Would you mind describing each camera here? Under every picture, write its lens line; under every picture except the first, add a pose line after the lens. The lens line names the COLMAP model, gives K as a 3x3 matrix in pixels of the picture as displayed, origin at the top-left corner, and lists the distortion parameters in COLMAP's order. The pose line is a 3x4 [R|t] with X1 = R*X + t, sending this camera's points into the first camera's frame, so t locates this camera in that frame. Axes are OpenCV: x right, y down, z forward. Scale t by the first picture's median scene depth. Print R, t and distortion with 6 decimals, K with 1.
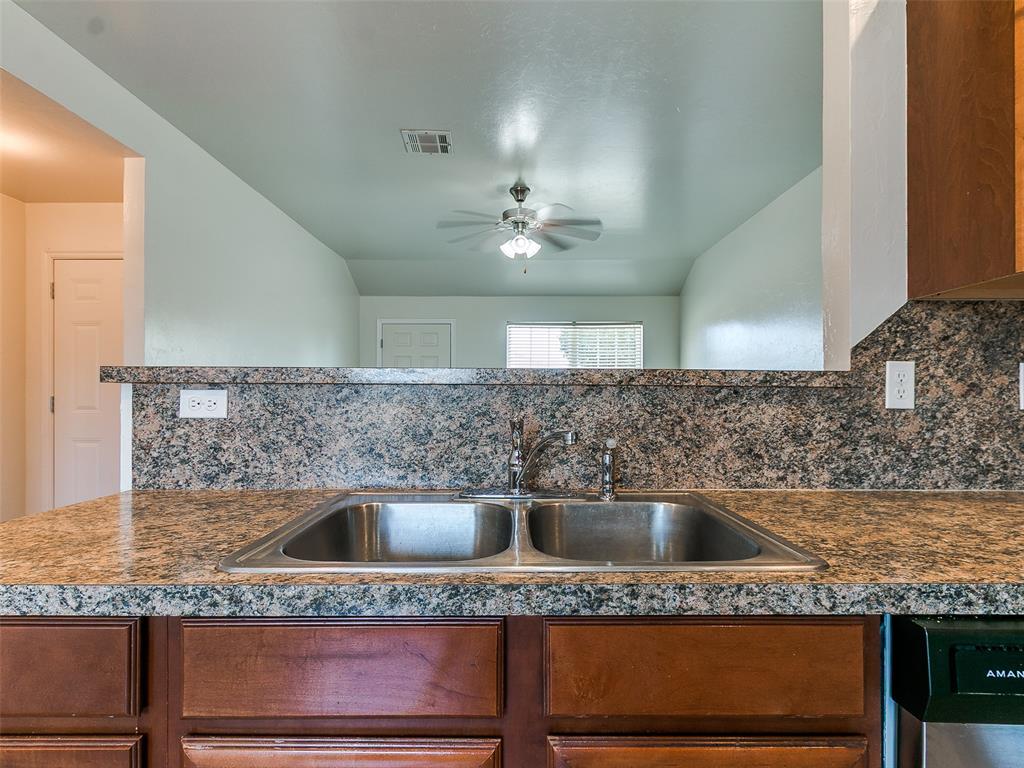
lens RADIAL K [[539.2, 0, 515.1], [0, 539.2, 390.8], [0, 0, 1]] dist [0.000405, -0.000763]
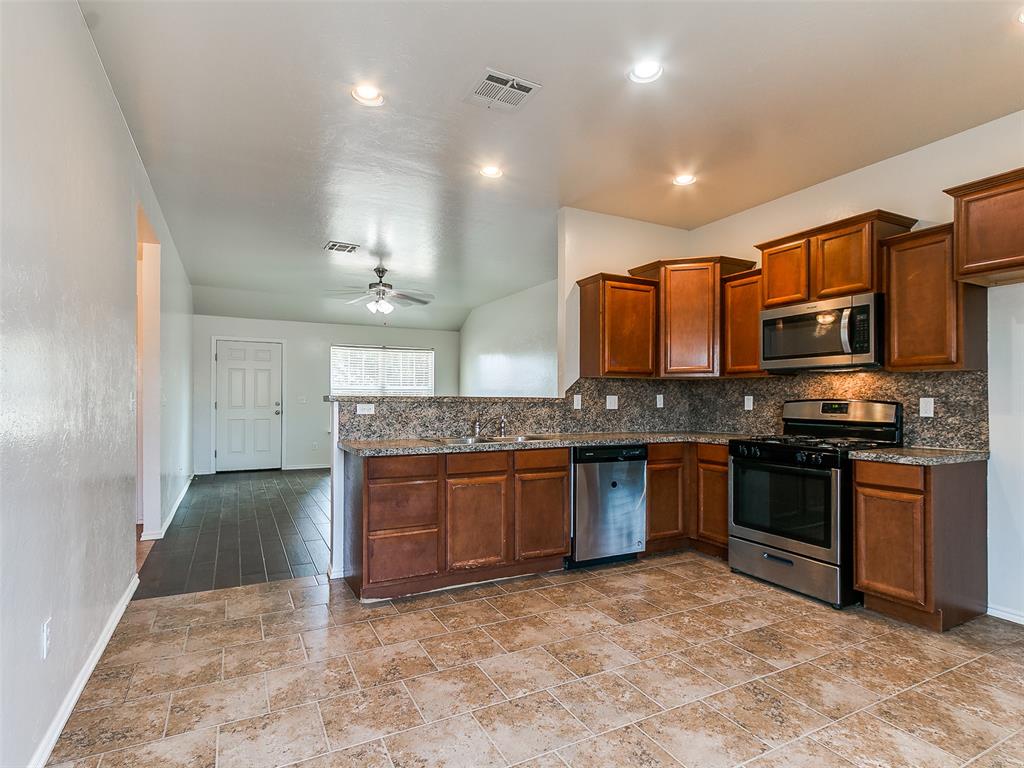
lens RADIAL K [[539.2, 0, 515.1], [0, 539.2, 390.8], [0, 0, 1]] dist [0.000405, -0.000763]
pose [[0.889025, 0.008556, 0.457779, -1.167817], [-0.004811, 0.999945, -0.009346, -0.047343], [-0.457834, 0.006106, 0.889017, -1.804475]]
